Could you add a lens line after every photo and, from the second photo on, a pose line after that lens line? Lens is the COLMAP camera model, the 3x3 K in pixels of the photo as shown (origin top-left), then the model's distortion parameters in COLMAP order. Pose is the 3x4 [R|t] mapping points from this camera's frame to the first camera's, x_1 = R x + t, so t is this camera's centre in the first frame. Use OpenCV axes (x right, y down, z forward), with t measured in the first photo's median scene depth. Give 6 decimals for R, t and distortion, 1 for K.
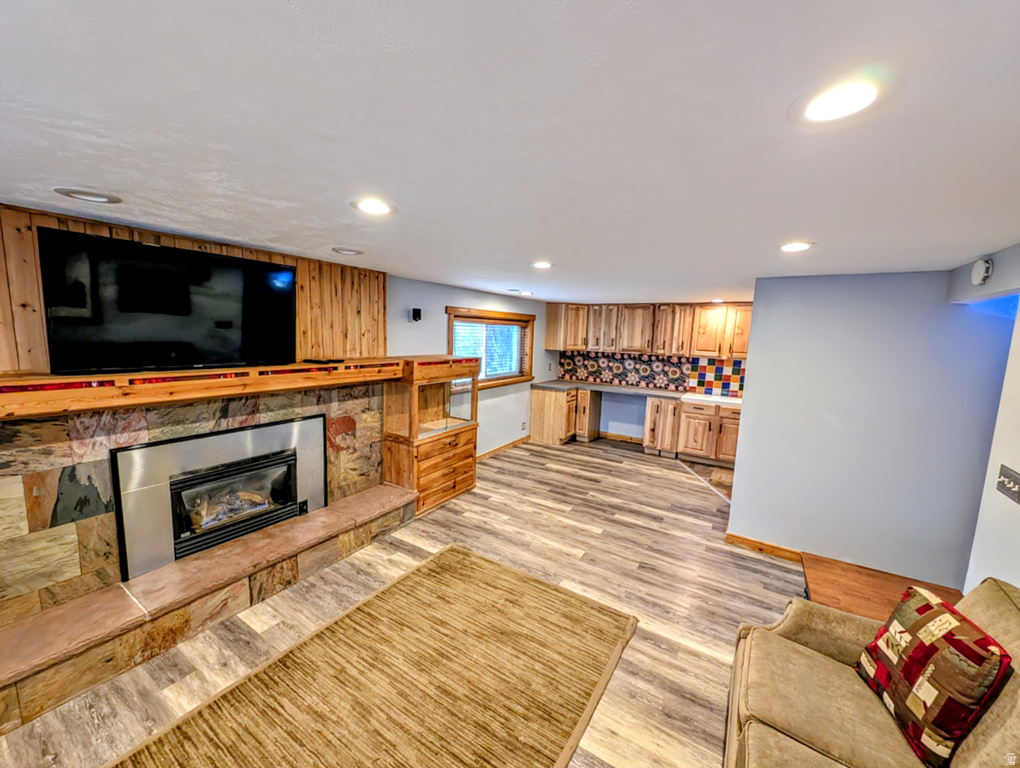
lens RADIAL K [[391.4, 0, 513.5], [0, 391.4, 383.0], [0, 0, 1]] dist [0.006671, -0.003151]
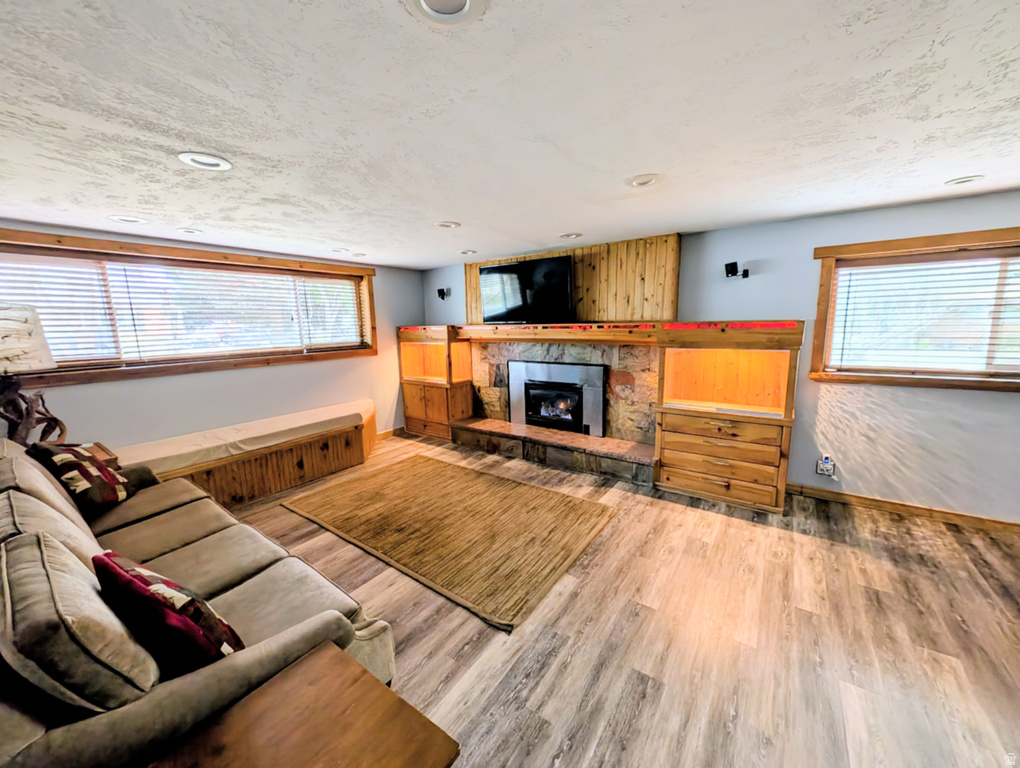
lens RADIAL K [[391.4, 0, 511.4], [0, 391.4, 380.9], [0, 0, 1]] dist [0.006671, -0.003151]
pose [[-0.054546, 0.117567, -0.991566, 0.815410], [-0.107639, 0.986565, 0.122895, 0.008027], [0.992693, 0.113435, -0.041158, 0.772544]]
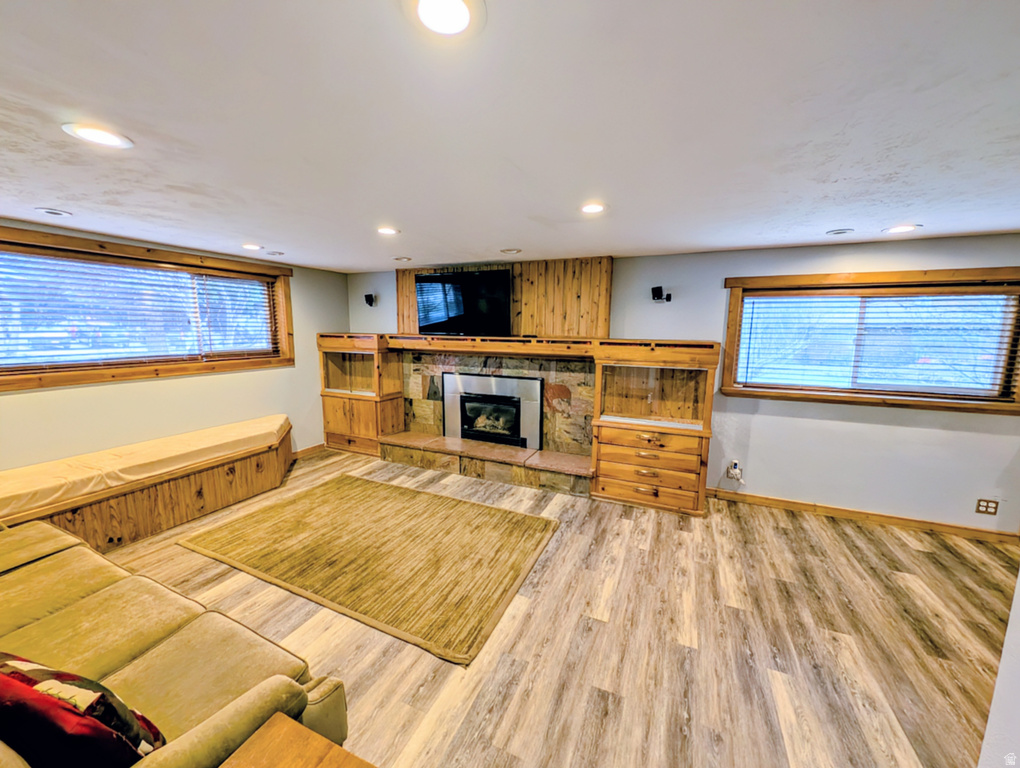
lens RADIAL K [[391.4, 0, 512.9], [0, 391.4, 381.7], [0, 0, 1]] dist [0.006671, -0.003151]
pose [[0.147947, 0.100718, -0.983853, 0.796377], [-0.131593, 0.987960, 0.081350, -0.003215], [0.980201, 0.117433, 0.159420, 0.713518]]
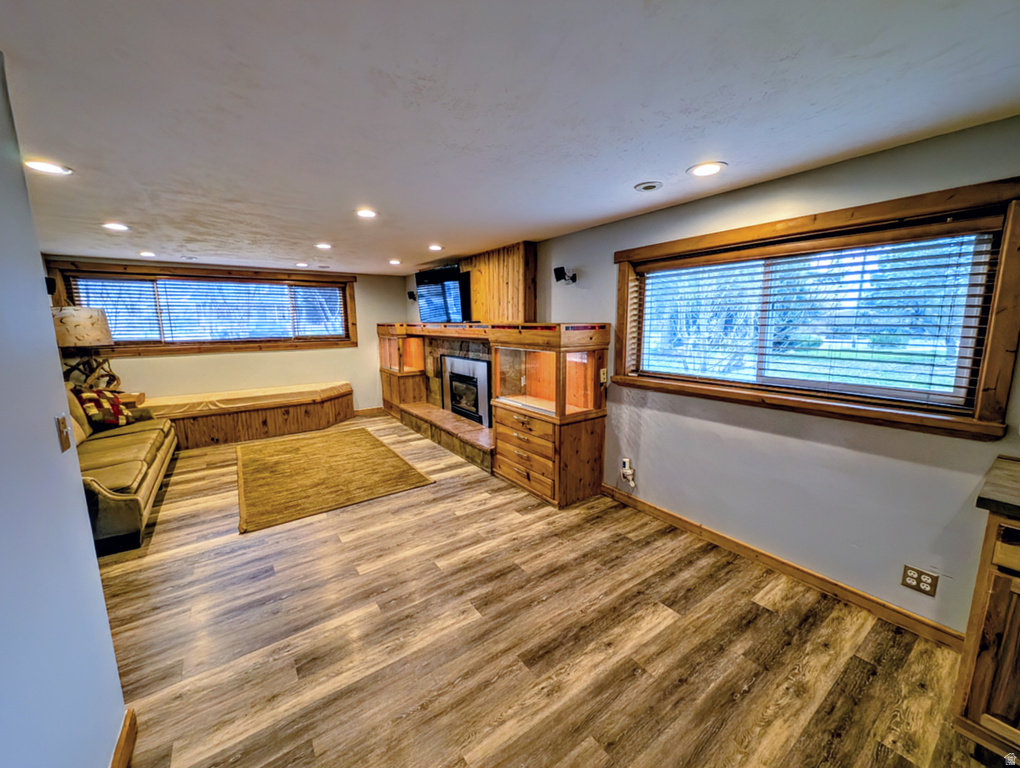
lens RADIAL K [[391.4, 0, 511.3], [0, 391.4, 387.7], [0, 0, 1]] dist [0.006671, -0.003151]
pose [[-0.377352, 0.120466, -0.918201, 0.806095], [-0.124158, 0.975971, 0.179070, -0.093239], [0.917709, 0.181575, -0.353327, 1.622525]]
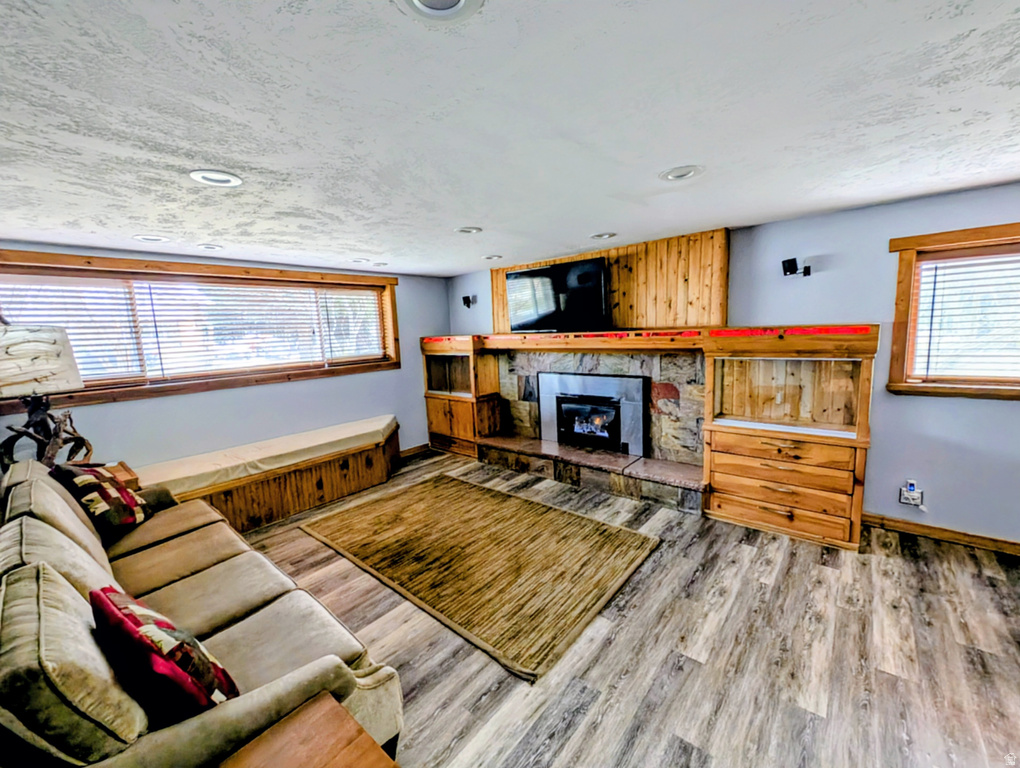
lens RADIAL K [[418.0, 0, 513.0], [0, 418.0, 380.7], [0, 0, 1]] dist [0.006594, -0.002461]
pose [[-0.138012, 0.095946, -0.985772, 0.792982], [-0.088489, 0.990122, 0.108758, -0.006658], [0.986470, 0.102240, -0.128158, 0.794225]]
